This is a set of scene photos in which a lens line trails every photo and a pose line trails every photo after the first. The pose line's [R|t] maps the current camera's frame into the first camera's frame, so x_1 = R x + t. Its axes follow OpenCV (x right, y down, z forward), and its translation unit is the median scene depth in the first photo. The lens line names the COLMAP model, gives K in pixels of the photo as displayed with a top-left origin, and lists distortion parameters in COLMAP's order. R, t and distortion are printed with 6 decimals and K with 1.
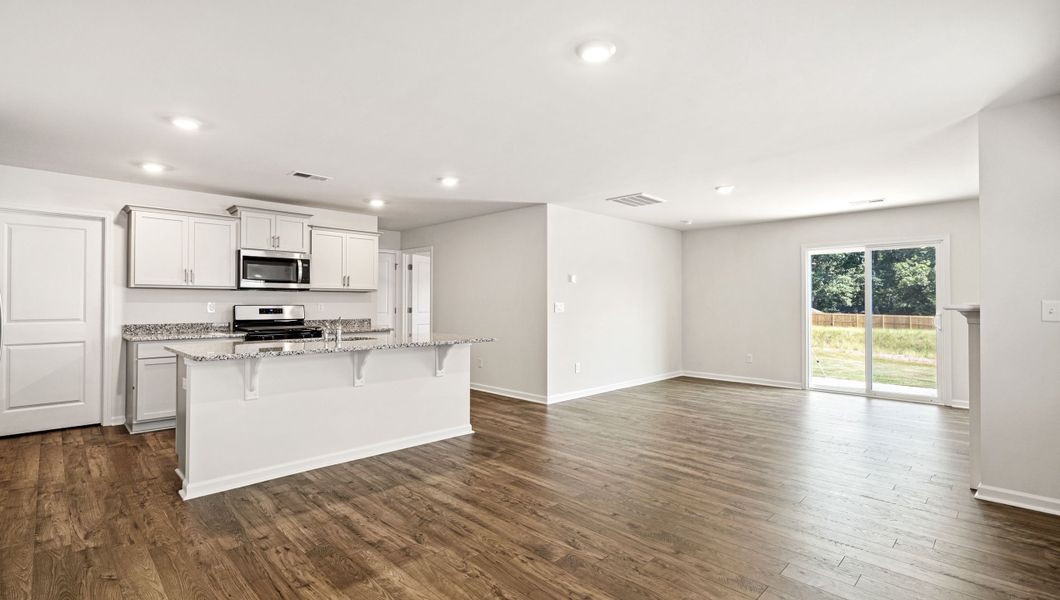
lens RADIAL K [[484.8, 0, 530.0], [0, 484.8, 300.0], [0, 0, 1]] dist [-0.000470, -0.000387]
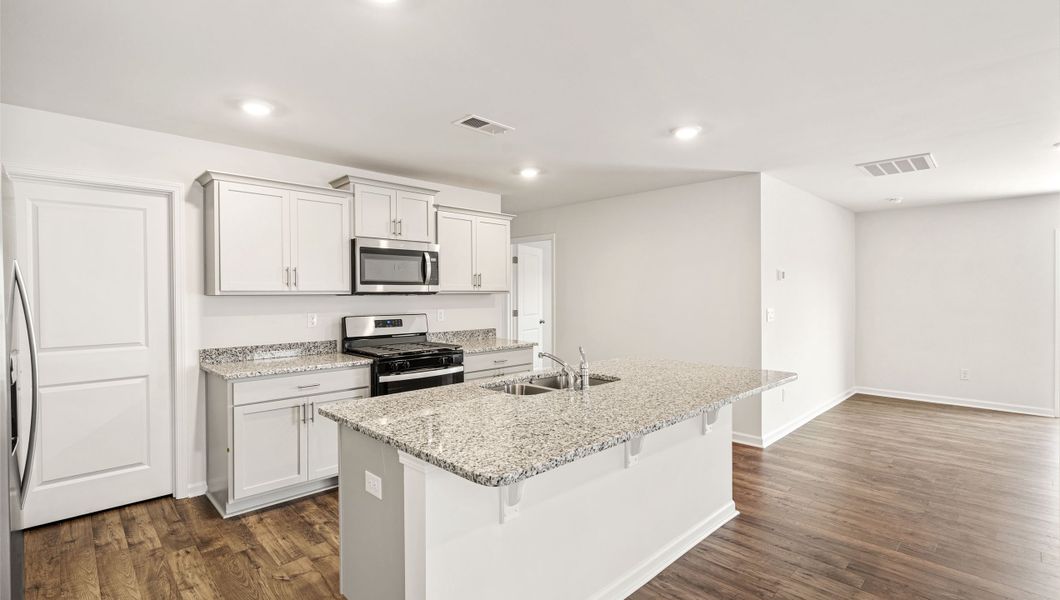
lens RADIAL K [[484.8, 0, 530.0], [0, 484.8, 300.0], [0, 0, 1]] dist [-0.000470, -0.000387]
pose [[0.999940, -0.004891, -0.009755, -0.337997], [0.005097, 0.999763, 0.021173, -0.028082], [0.009649, -0.021221, 0.999728, 0.295738]]
